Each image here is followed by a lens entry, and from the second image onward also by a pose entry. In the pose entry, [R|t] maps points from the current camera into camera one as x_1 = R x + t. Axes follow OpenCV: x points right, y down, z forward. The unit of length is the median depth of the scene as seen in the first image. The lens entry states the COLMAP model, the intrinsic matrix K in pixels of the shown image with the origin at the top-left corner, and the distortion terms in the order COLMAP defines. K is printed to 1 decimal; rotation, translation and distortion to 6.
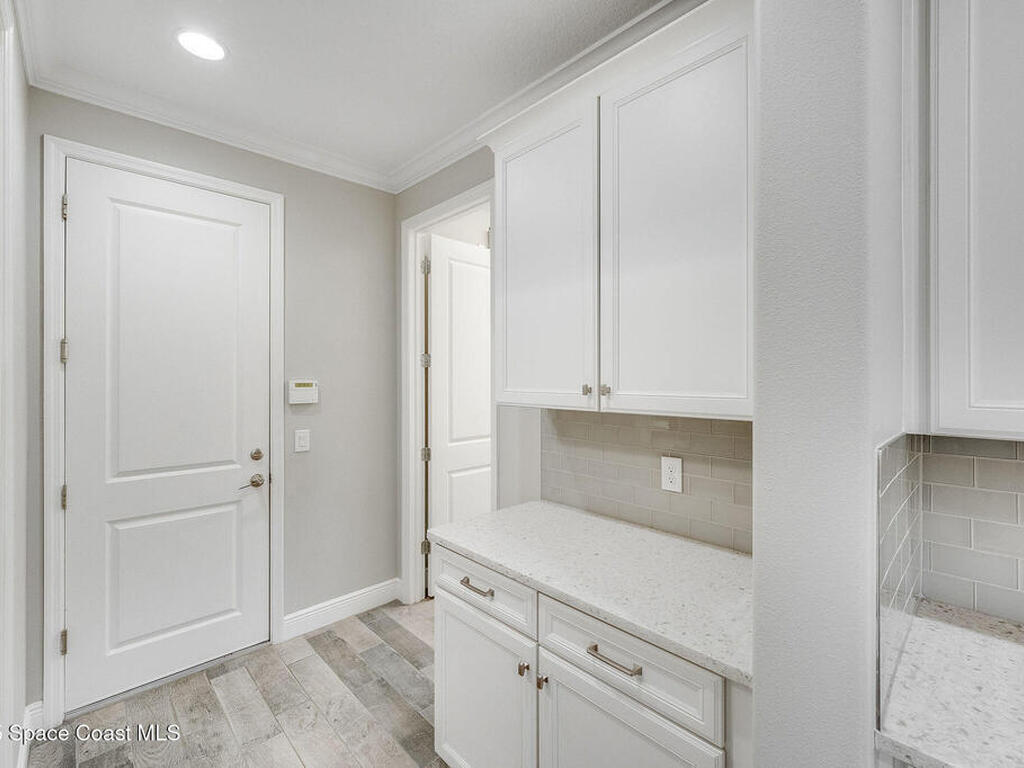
lens RADIAL K [[459.2, 0, 515.9], [0, 459.2, 376.7], [0, 0, 1]] dist [-0.000716, -0.000441]
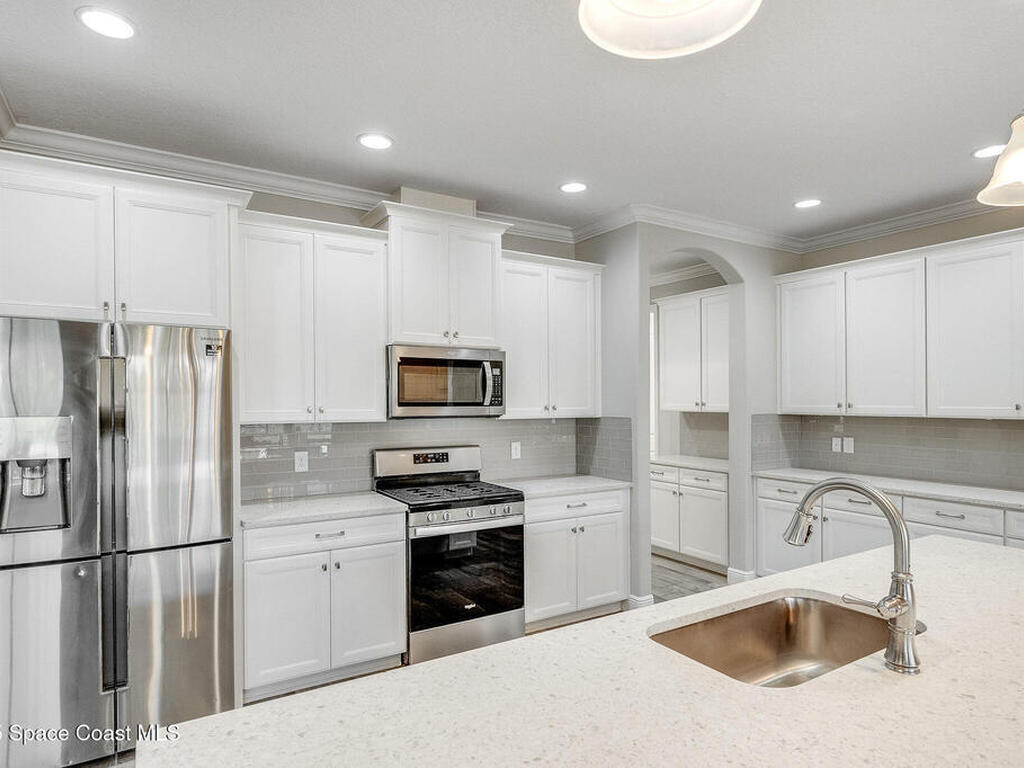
lens RADIAL K [[602.4, 0, 509.9], [0, 602.4, 397.0], [0, 0, 1]] dist [-0.001692, -0.000426]
pose [[0.977922, -0.001736, -0.208965, -0.137788], [0.000985, 0.999993, -0.003698, -0.000044], [0.208970, 0.003411, 0.977916, -2.071720]]
